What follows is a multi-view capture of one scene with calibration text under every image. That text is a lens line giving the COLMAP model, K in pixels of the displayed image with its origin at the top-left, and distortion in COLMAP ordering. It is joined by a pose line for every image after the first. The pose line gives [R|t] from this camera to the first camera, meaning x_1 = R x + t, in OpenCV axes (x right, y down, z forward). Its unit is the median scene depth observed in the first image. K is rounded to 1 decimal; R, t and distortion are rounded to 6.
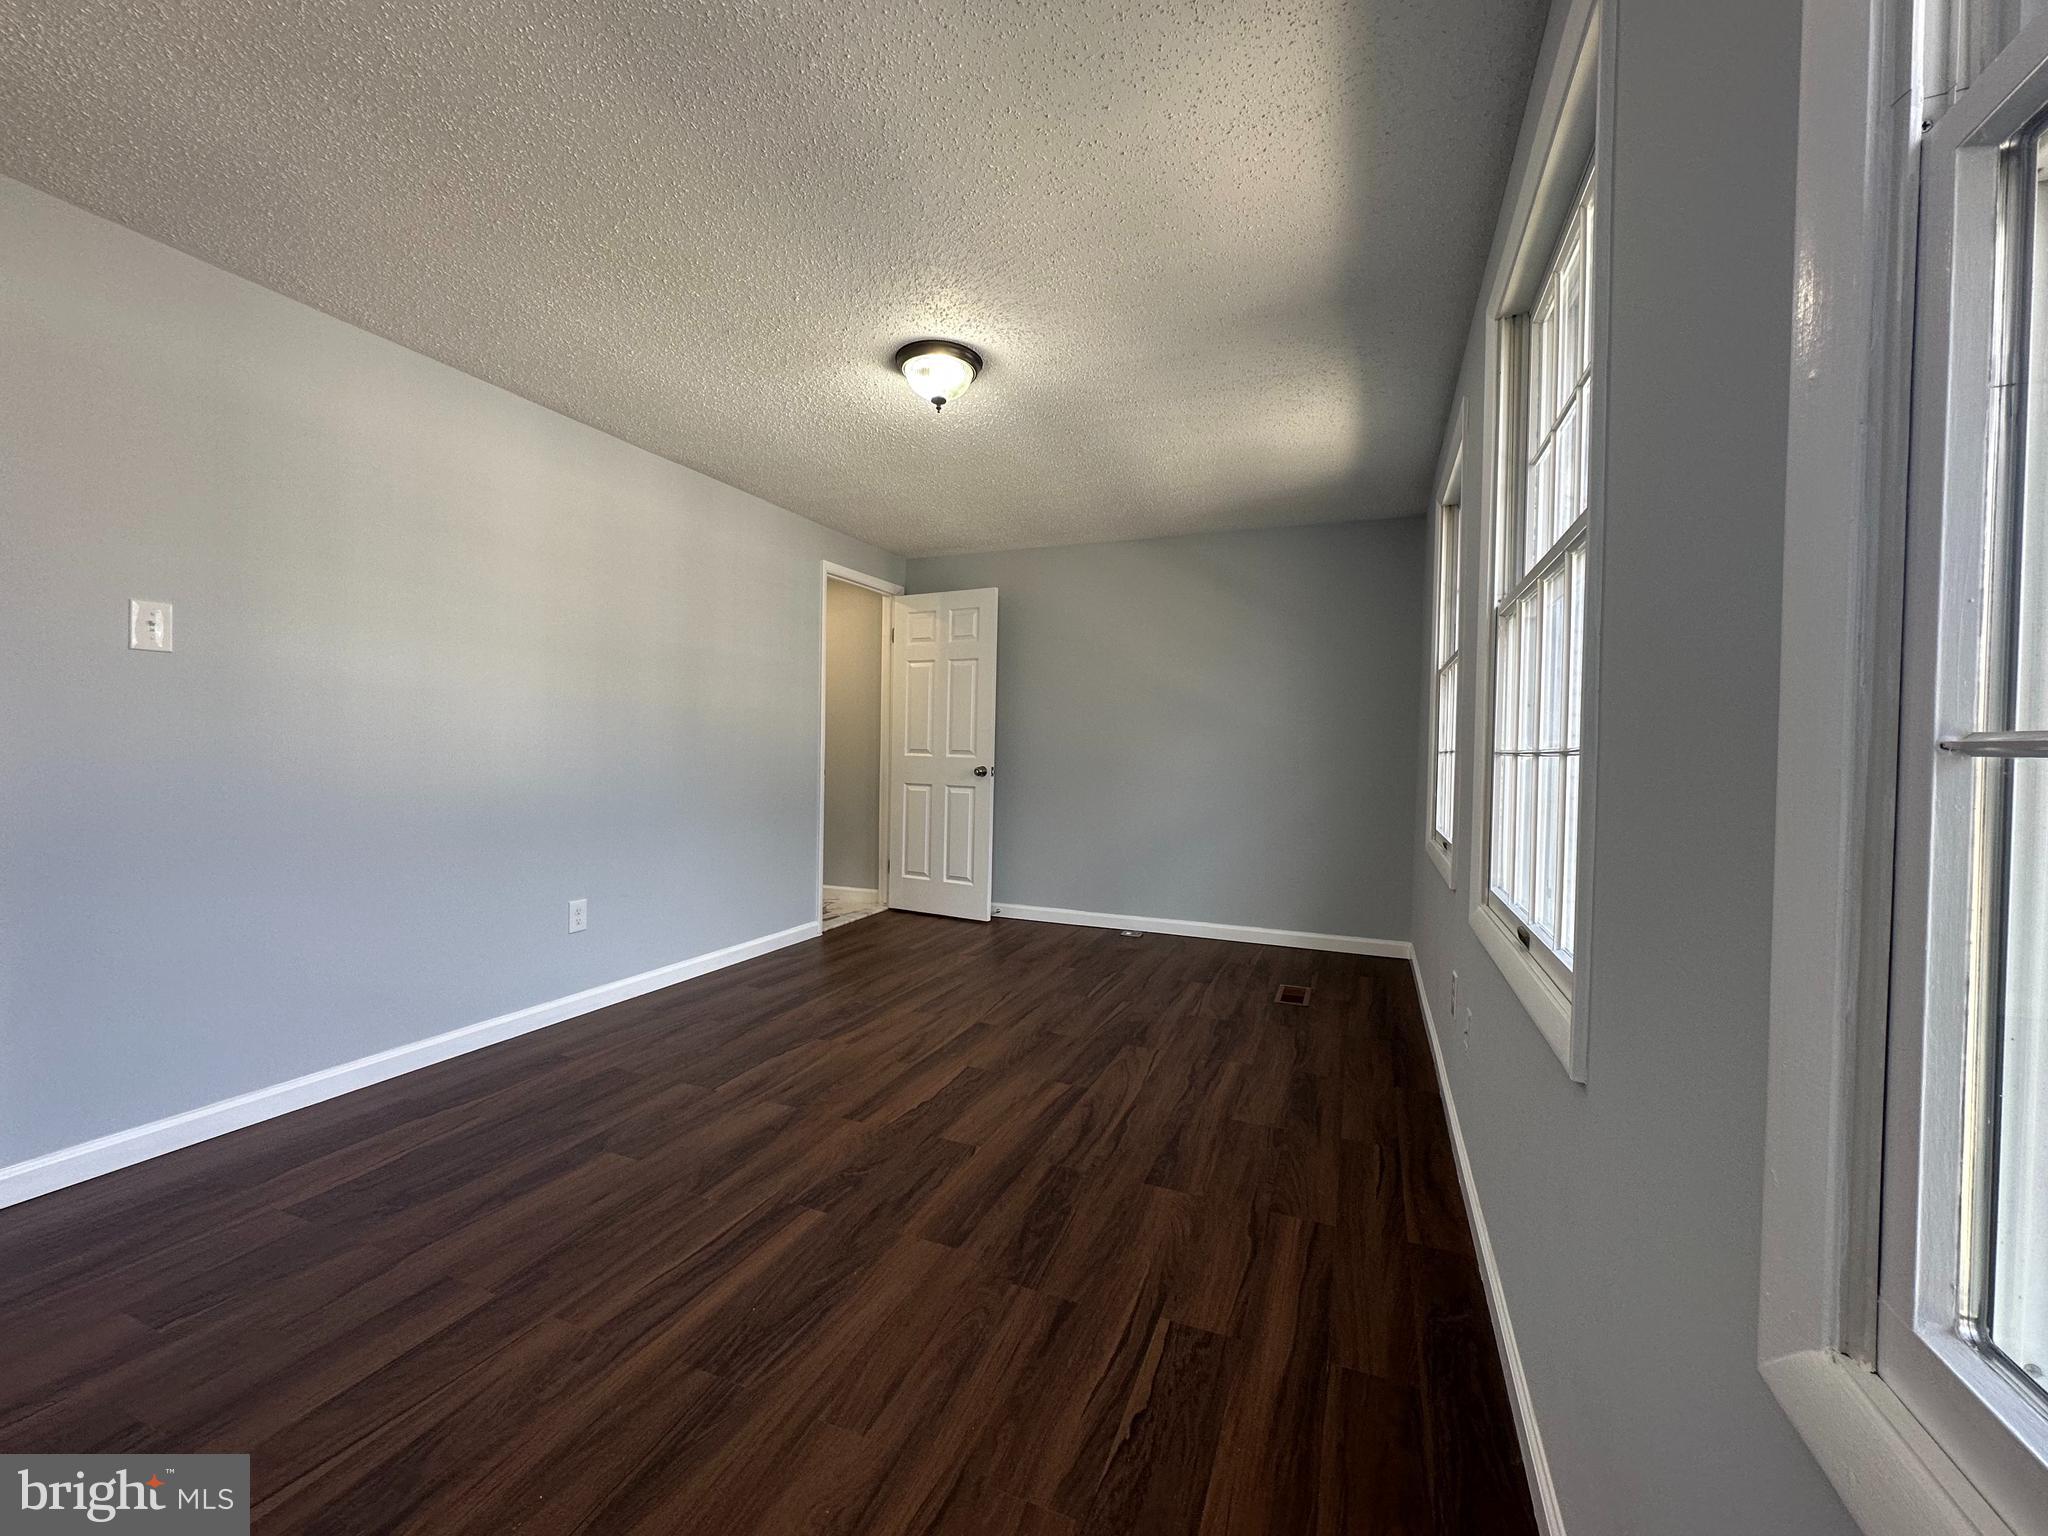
lens RADIAL K [[812.4, 0, 1024.0], [0, 812.4, 768.0], [0, 0, 1]] dist [-0.007708, -0.000265]
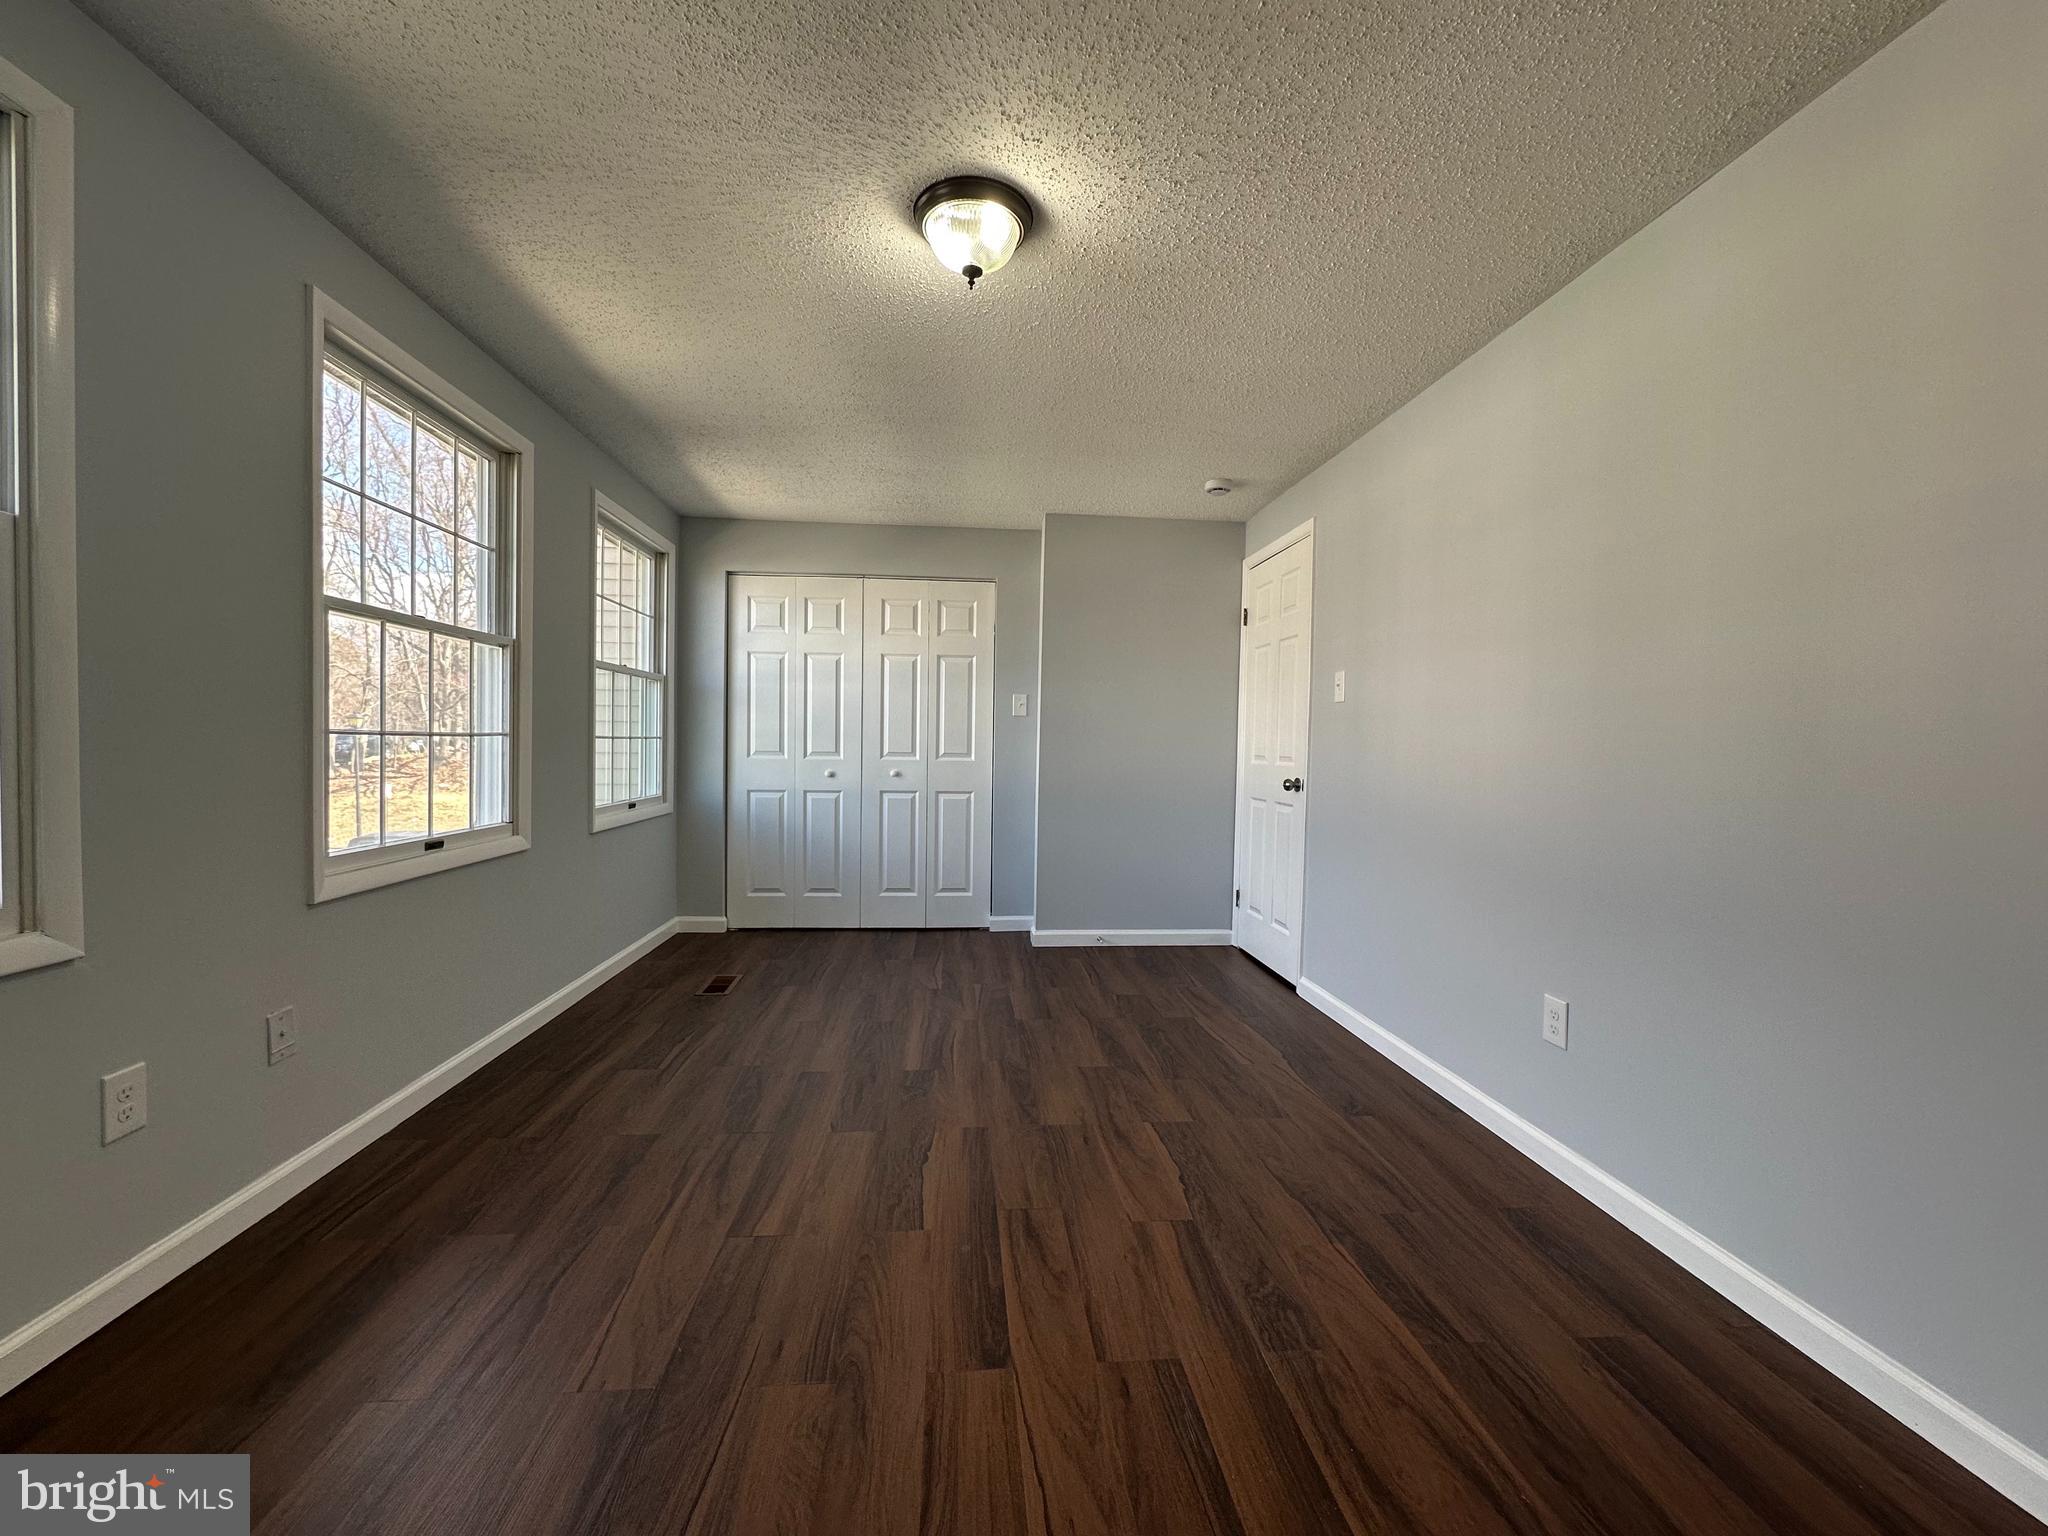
lens RADIAL K [[812.4, 0, 1024.0], [0, 812.4, 768.0], [0, 0, 1]] dist [-0.007708, -0.000265]
pose [[-0.883033, -0.022676, -0.468763, 0.207593], [-0.046709, 0.998119, 0.039706, -0.043227], [0.466981, 0.056958, -0.882431, 1.890582]]
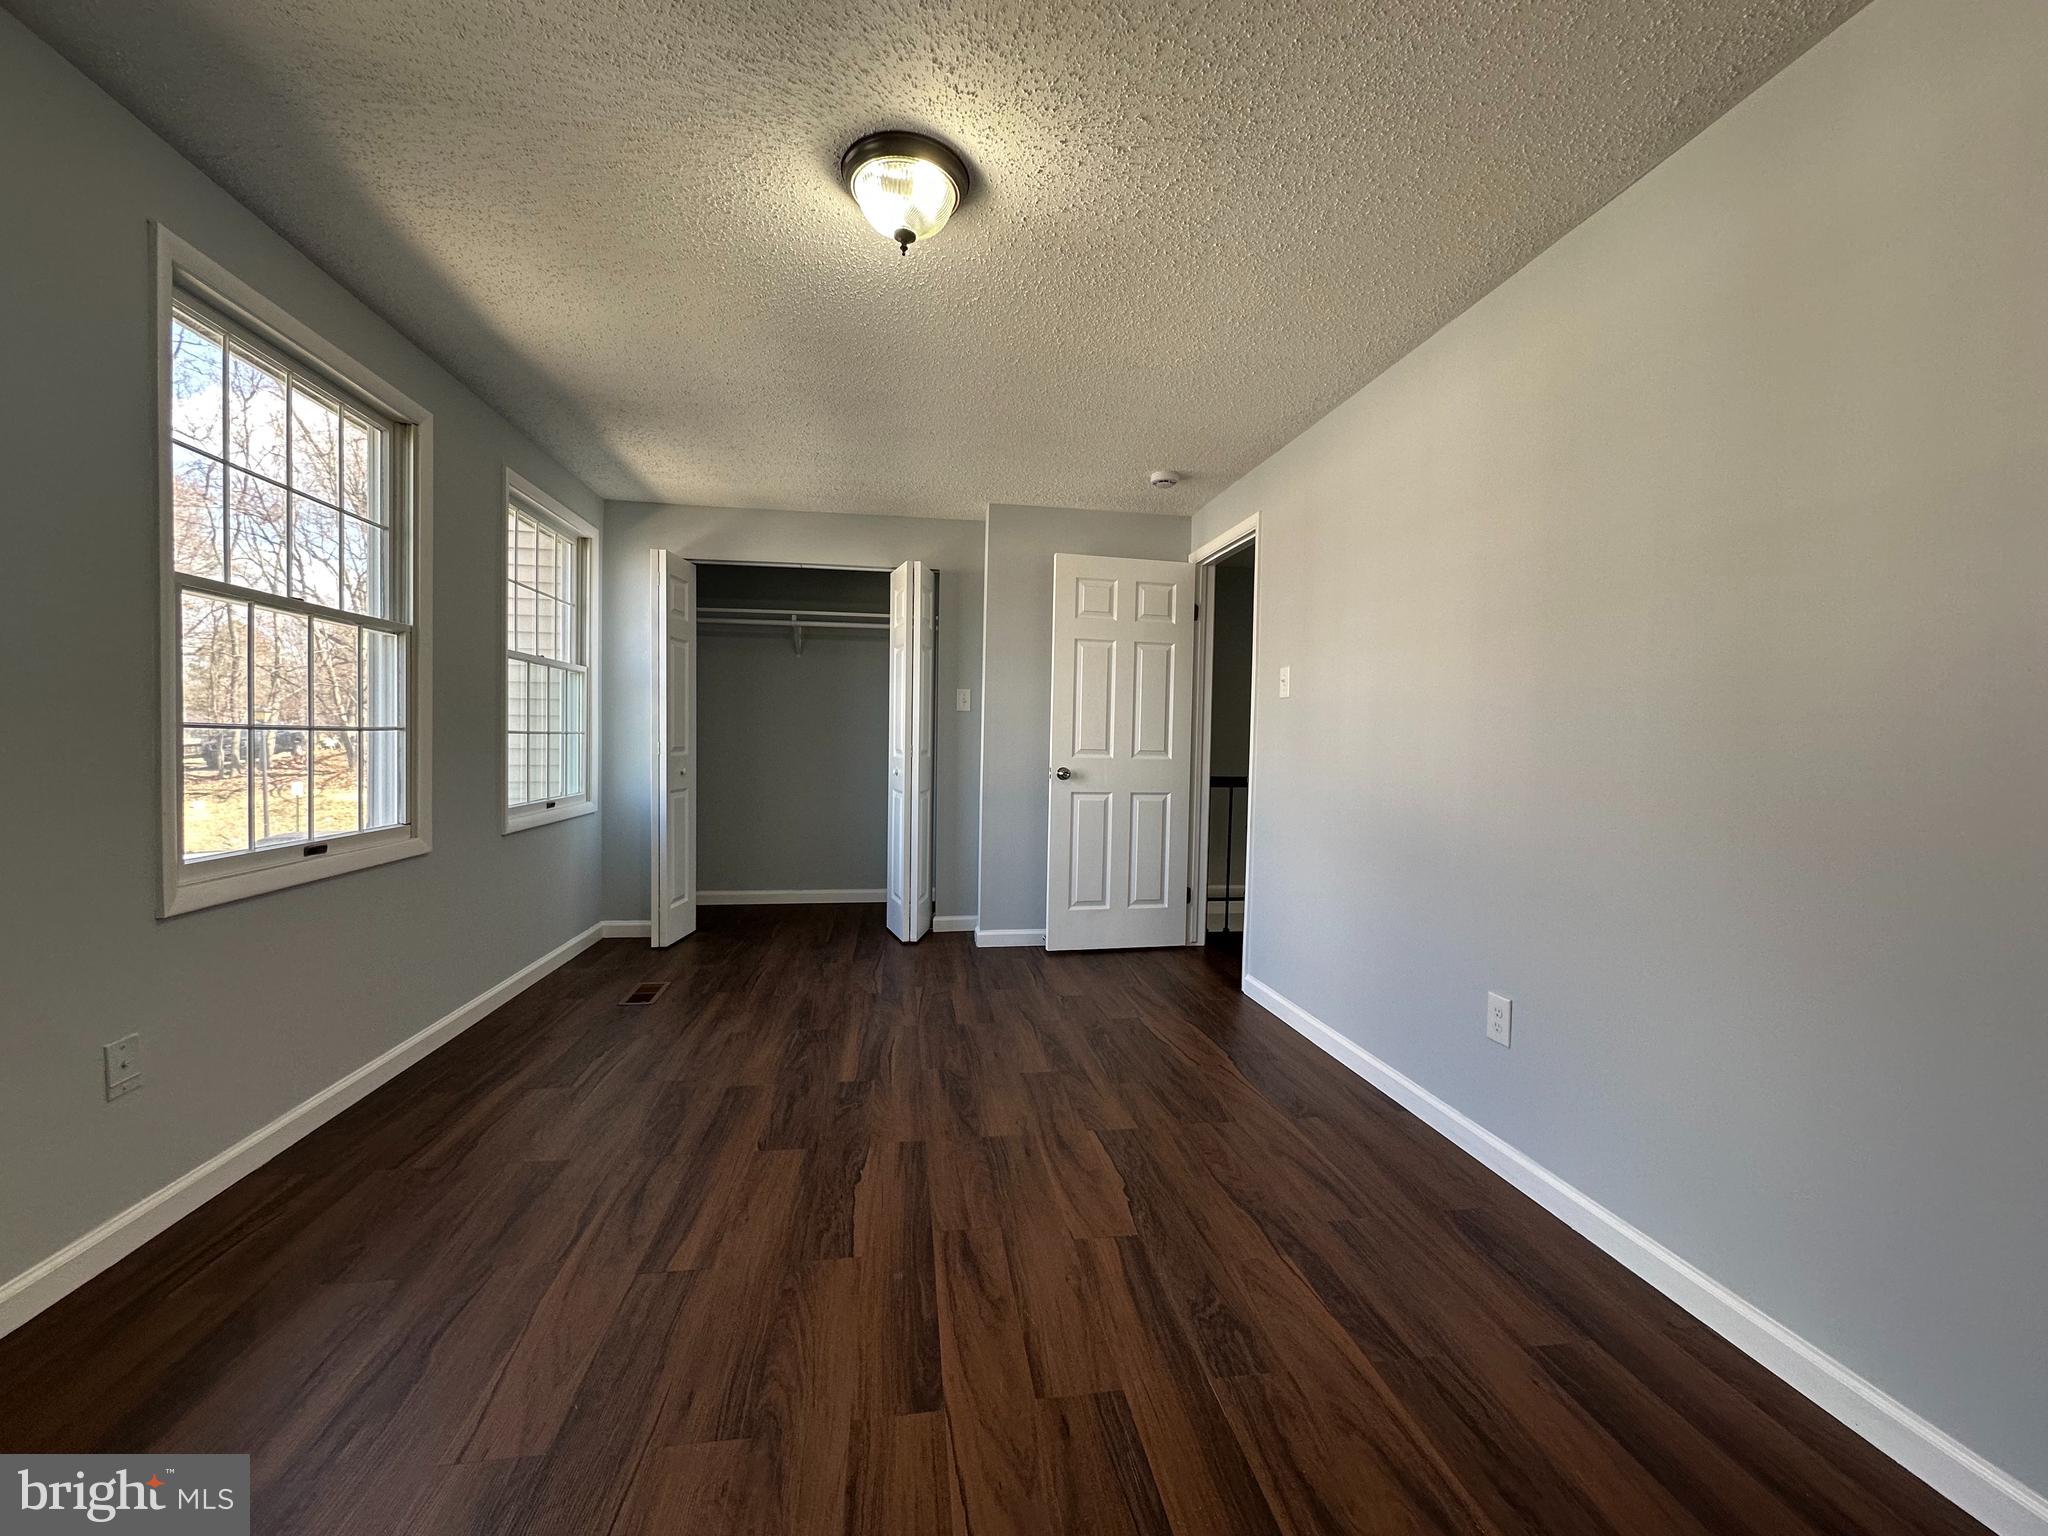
lens RADIAL K [[812.4, 0, 1024.0], [0, 812.4, 768.0], [0, 0, 1]] dist [-0.007708, -0.000265]
pose [[-0.851643, -0.019505, -0.523759, 0.177857], [-0.048177, 0.997990, 0.041171, -0.042458], [0.521903, 0.060296, -0.850871, 1.858700]]
